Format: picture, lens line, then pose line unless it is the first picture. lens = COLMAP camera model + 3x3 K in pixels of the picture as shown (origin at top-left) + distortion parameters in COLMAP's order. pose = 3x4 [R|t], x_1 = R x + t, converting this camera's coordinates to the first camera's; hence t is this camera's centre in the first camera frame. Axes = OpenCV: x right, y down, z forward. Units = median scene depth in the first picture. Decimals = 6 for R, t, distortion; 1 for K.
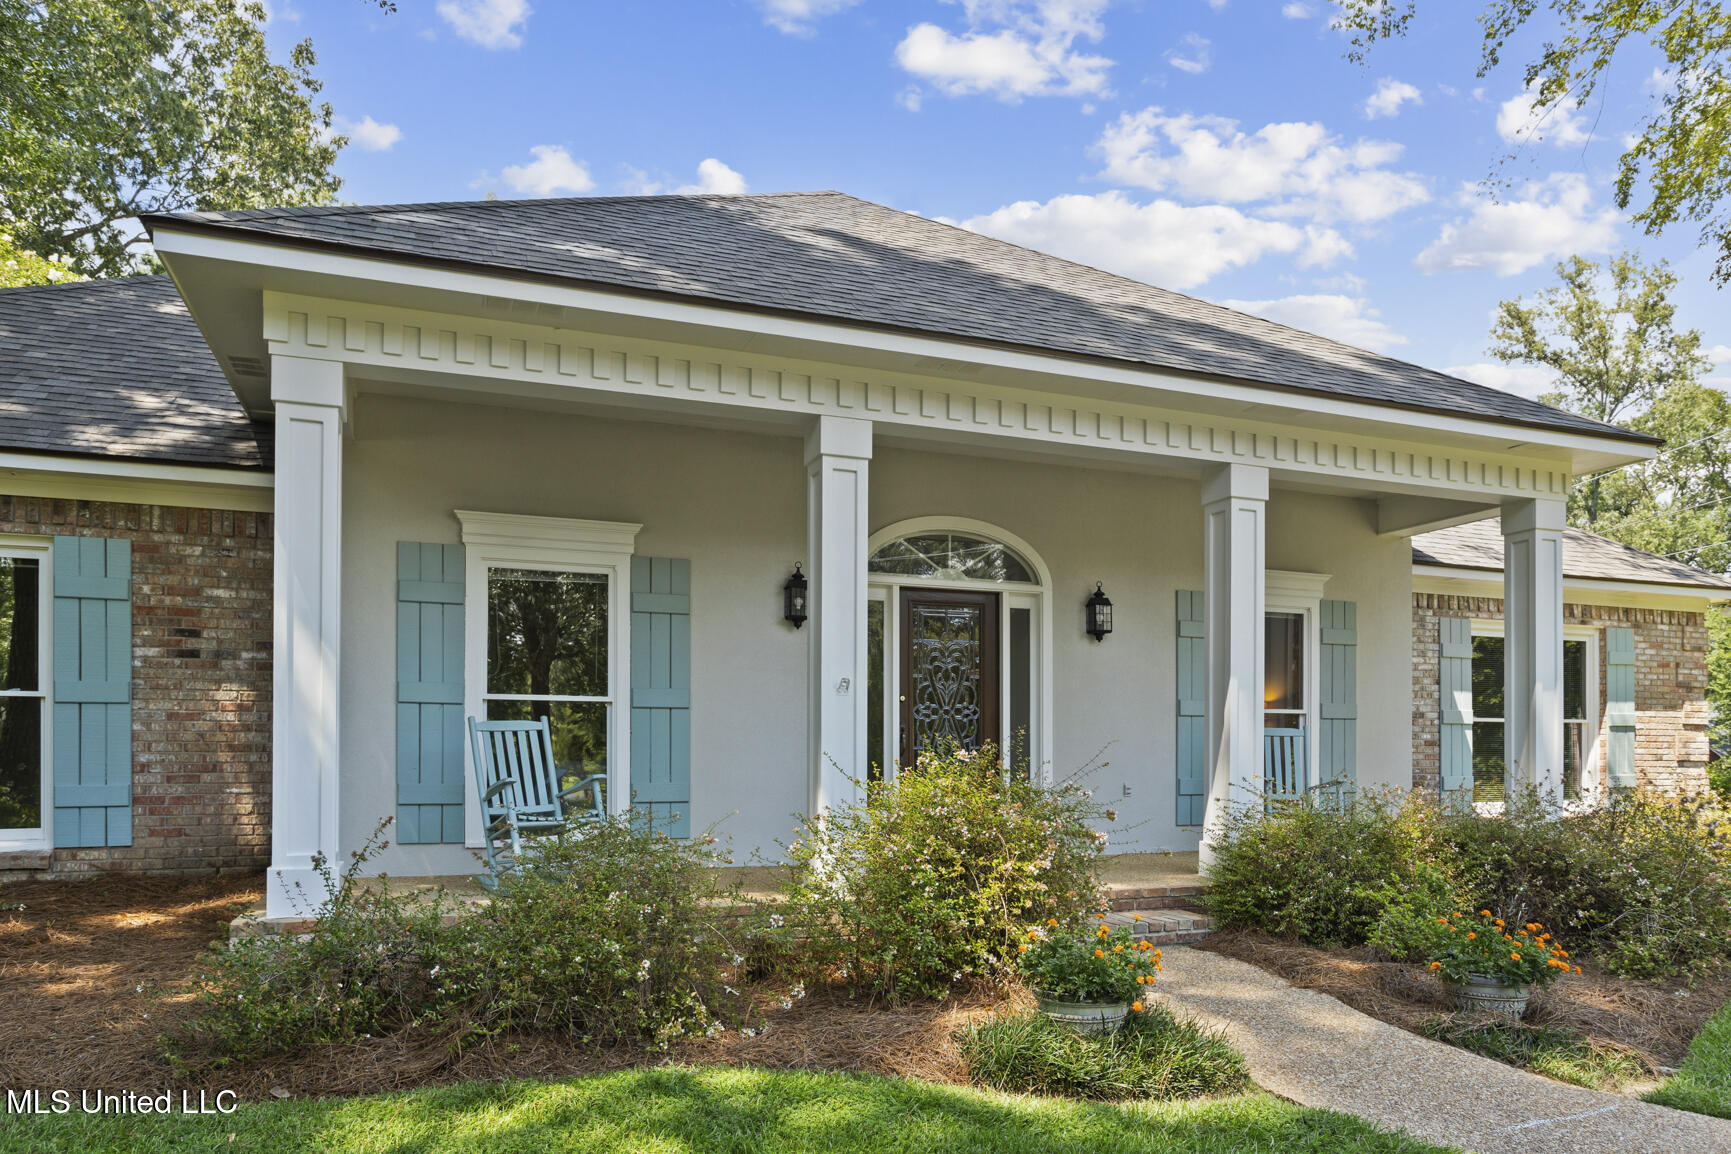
lens RADIAL K [[1125.3, 0, 884.3], [0, 1125.3, 756.2], [0, 0, 1]] dist [-0.004018, 0.001902]
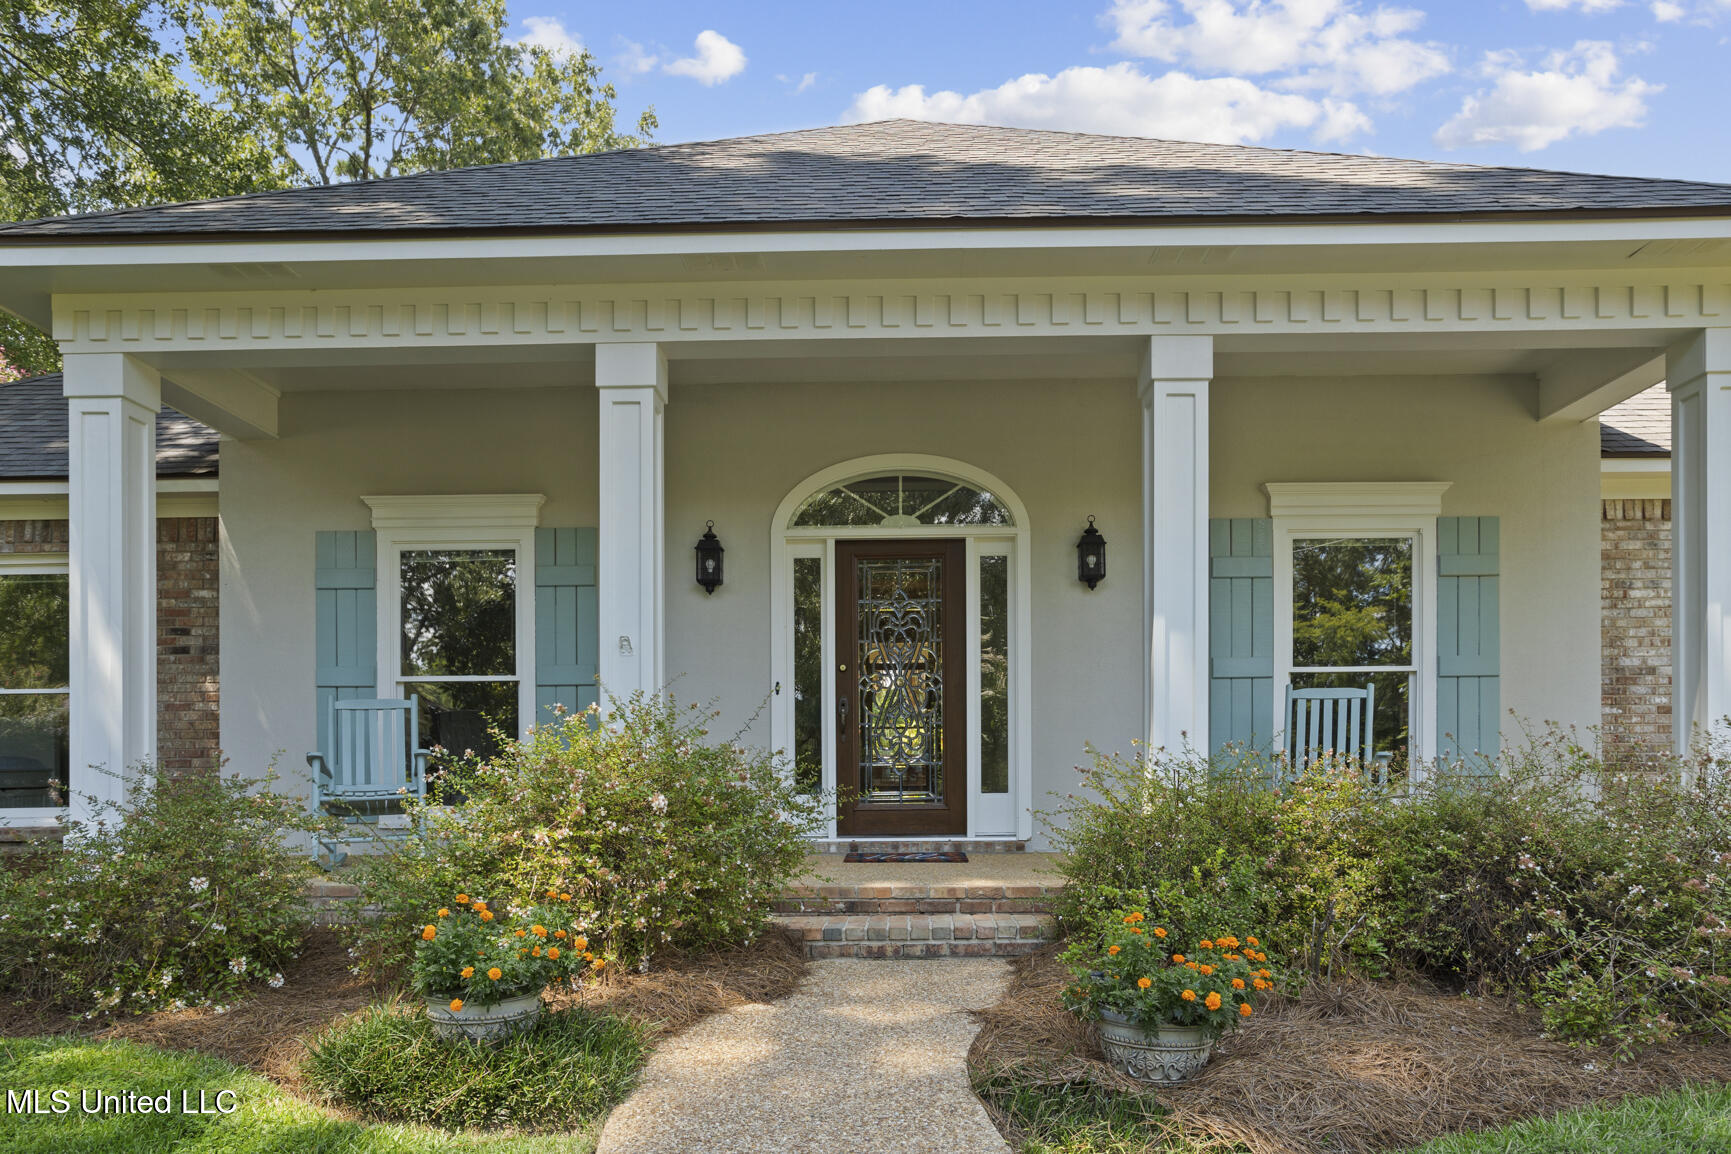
lens RADIAL K [[1125.3, 0, 884.3], [0, 1125.3, 756.2], [0, 0, 1]] dist [-0.004018, 0.001902]
pose [[0.928083, -0.013802, -0.372117, 0.415472], [0.009691, 0.999870, -0.012914, 0.032517], [0.372247, 0.008379, 0.928096, 0.224714]]
